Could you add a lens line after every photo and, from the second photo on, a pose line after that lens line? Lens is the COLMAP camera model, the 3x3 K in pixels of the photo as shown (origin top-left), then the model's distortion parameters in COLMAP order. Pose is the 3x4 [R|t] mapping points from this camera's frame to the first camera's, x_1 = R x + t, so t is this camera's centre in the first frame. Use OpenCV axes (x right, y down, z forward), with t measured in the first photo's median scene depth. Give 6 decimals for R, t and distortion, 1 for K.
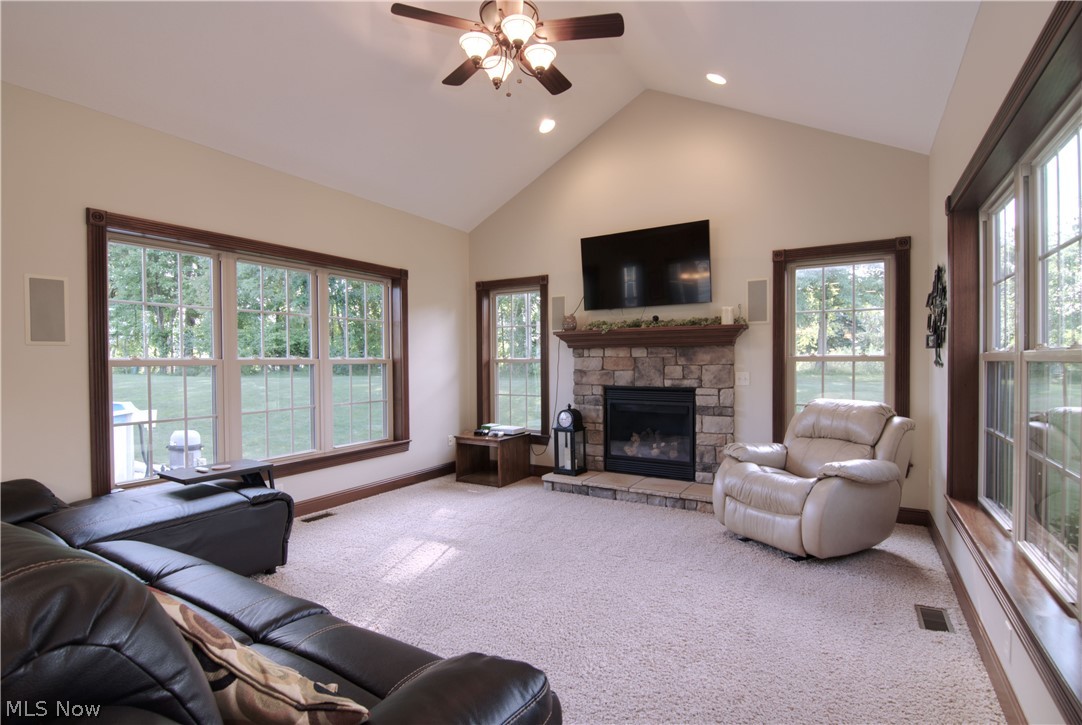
lens RADIAL K [[524.0, 0, 541.0], [0, 524.0, 362.5], [0, 0, 1]] dist [0.000063, -0.000183]
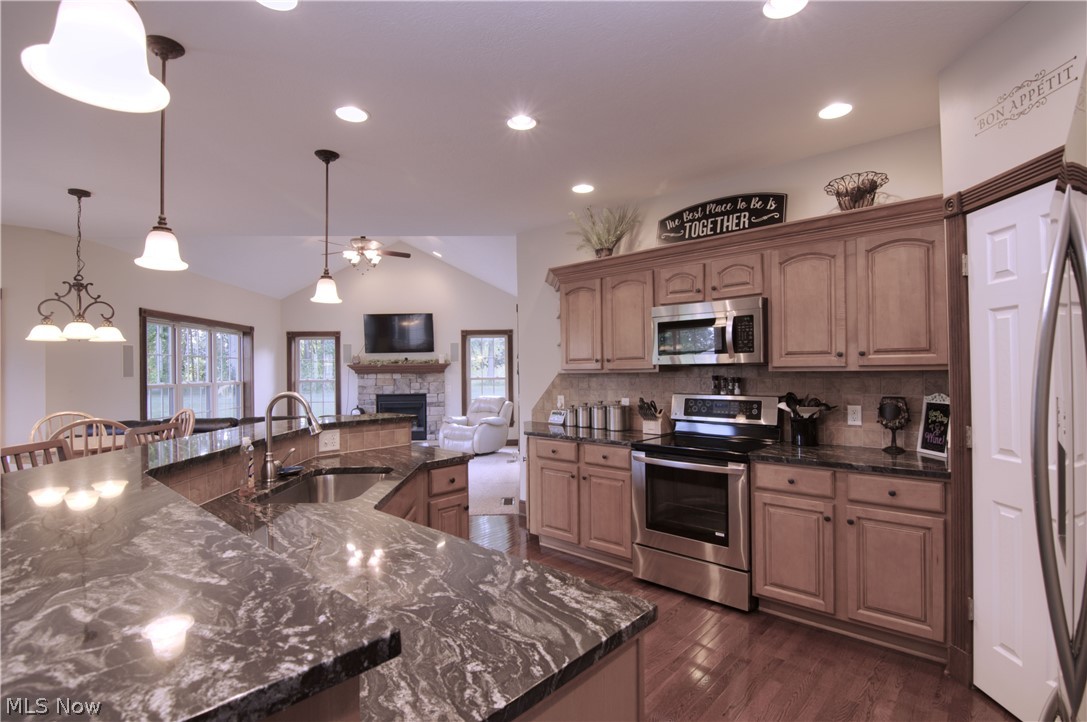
lens RADIAL K [[520.6, 0, 545.7], [0, 520.6, 363.0], [0, 0, 1]] dist [-0.001998, -0.011343]
pose [[0.828006, 0.003896, 0.560705, -0.420944], [0.011100, 0.999666, -0.023338, -0.016697], [-0.560609, 0.025548, 0.827686, -0.865063]]
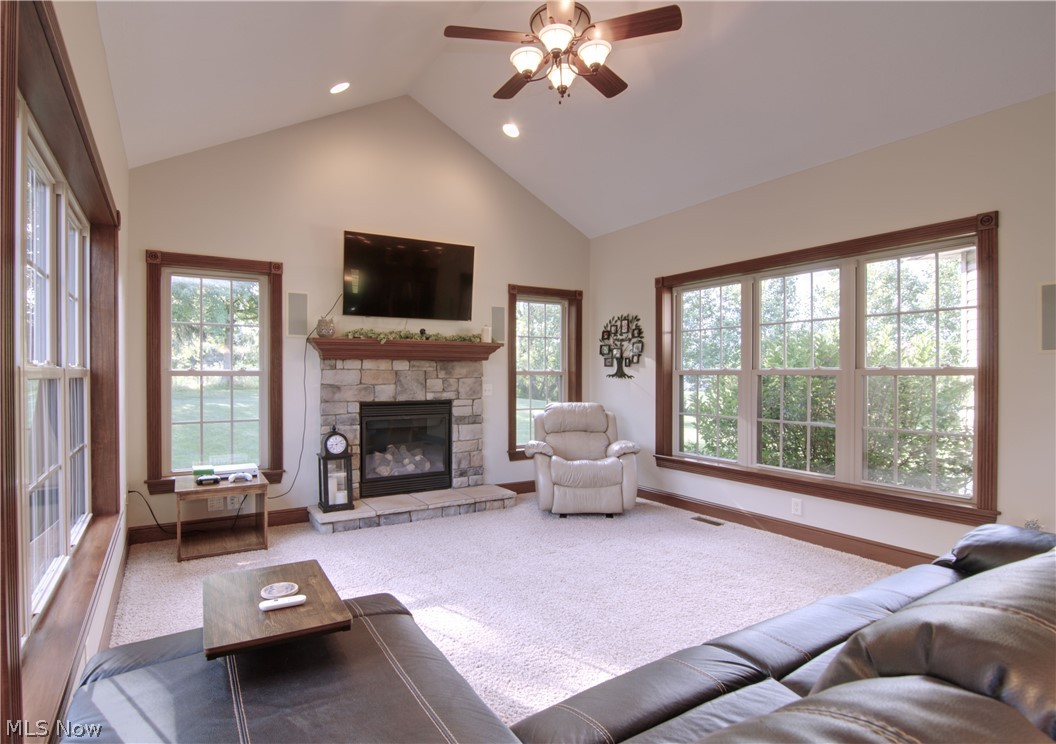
lens RADIAL K [[554.5, 0, 488.0], [0, 554.5, 371.8], [0, 0, 1]] dist [-0.000097, -0.000078]
pose [[0.476627, 0.007819, 0.879071, -0.612604], [0.001817, 0.999950, -0.009880, 0.002836], [-0.879104, 0.006306, 0.476589, 0.369804]]
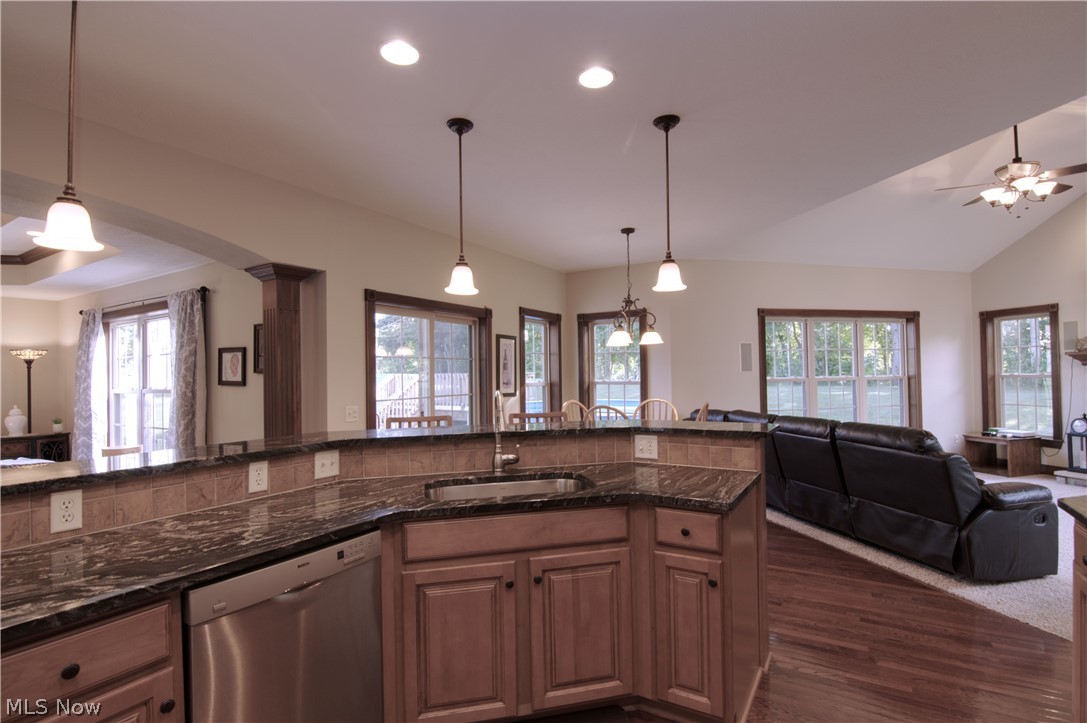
lens RADIAL K [[520.6, 0, 545.7], [0, 520.6, 363.5], [0, 0, 1]] dist [-0.001998, -0.011343]
pose [[0.708960, -0.016752, -0.705049, 0.008987], [0.006327, 0.999829, -0.017394, -0.021345], [0.705220, 0.007871, 0.708945, -0.683337]]
